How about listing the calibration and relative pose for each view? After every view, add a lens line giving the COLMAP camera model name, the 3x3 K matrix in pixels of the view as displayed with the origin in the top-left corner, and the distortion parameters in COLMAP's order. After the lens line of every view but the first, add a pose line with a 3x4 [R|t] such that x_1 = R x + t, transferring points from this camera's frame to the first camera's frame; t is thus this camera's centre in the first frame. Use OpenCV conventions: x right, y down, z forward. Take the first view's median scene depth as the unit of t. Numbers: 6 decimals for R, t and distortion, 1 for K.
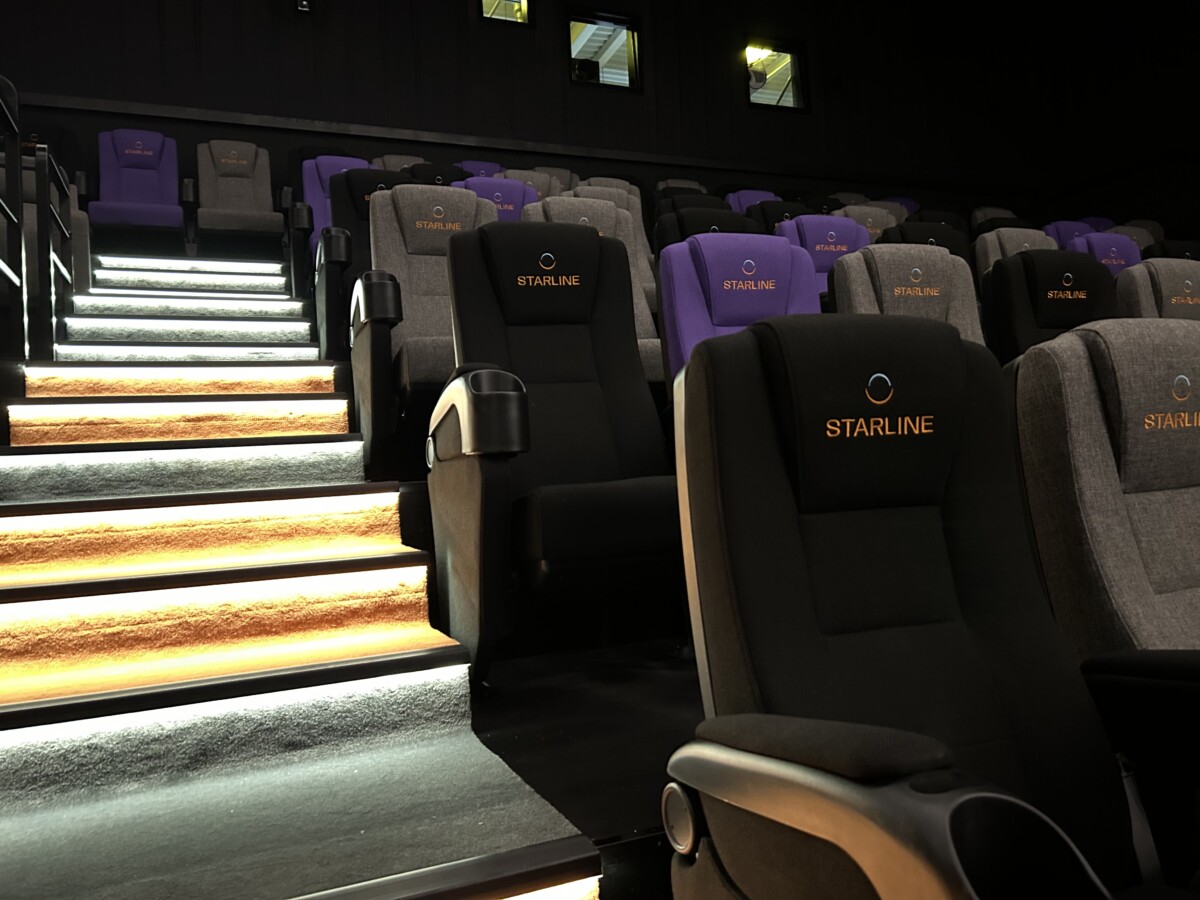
lens RADIAL K [[901.8, 0, 600.0], [0, 901.8, 450.0], [0, 0, 1]] dist [0.001840, 0.000563]
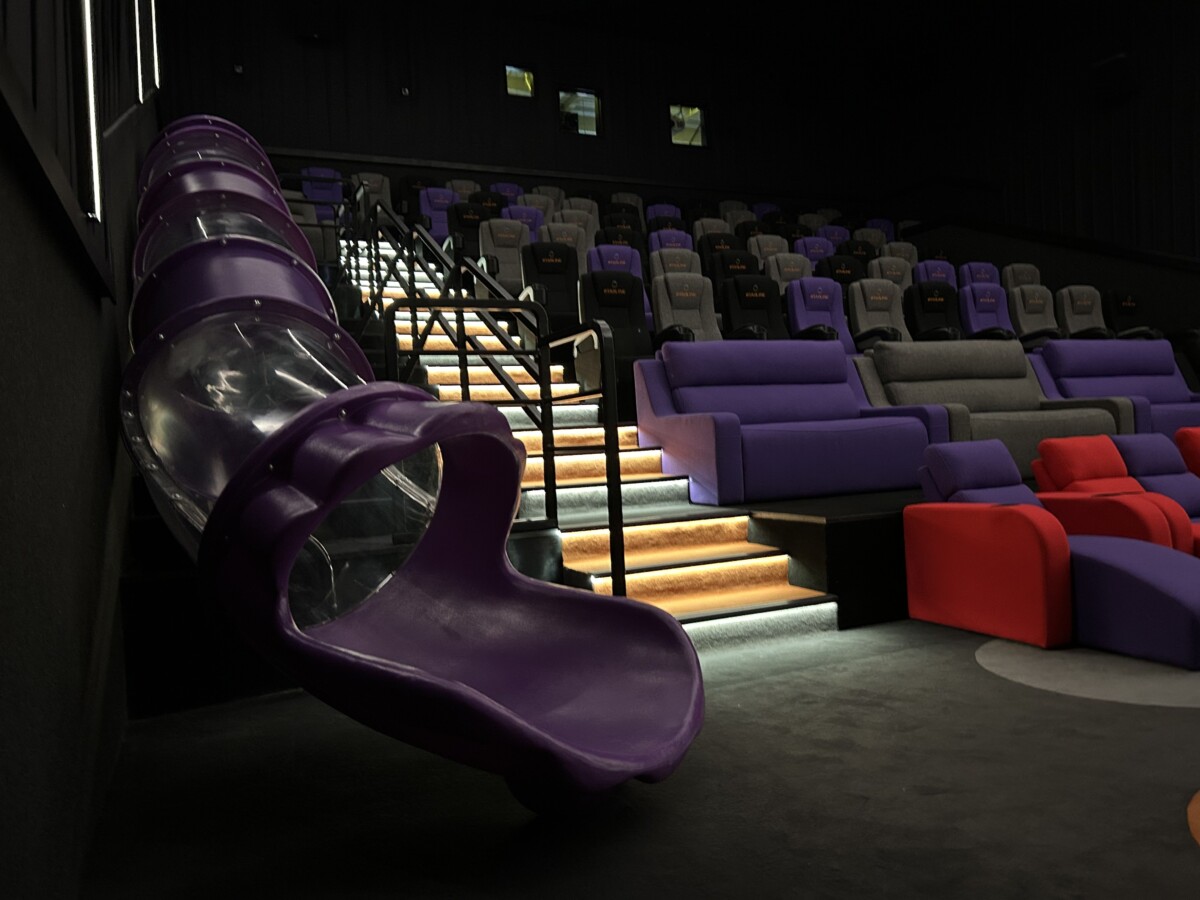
lens RADIAL K [[901.8, 0, 600.0], [0, 901.8, 450.0], [0, 0, 1]] dist [0.001840, 0.000563]
pose [[0.999775, 0.014573, 0.015383, 0.022126], [-0.015132, 0.999206, 0.036854, 0.103040], [-0.014834, -0.037078, 0.999202, -0.628417]]
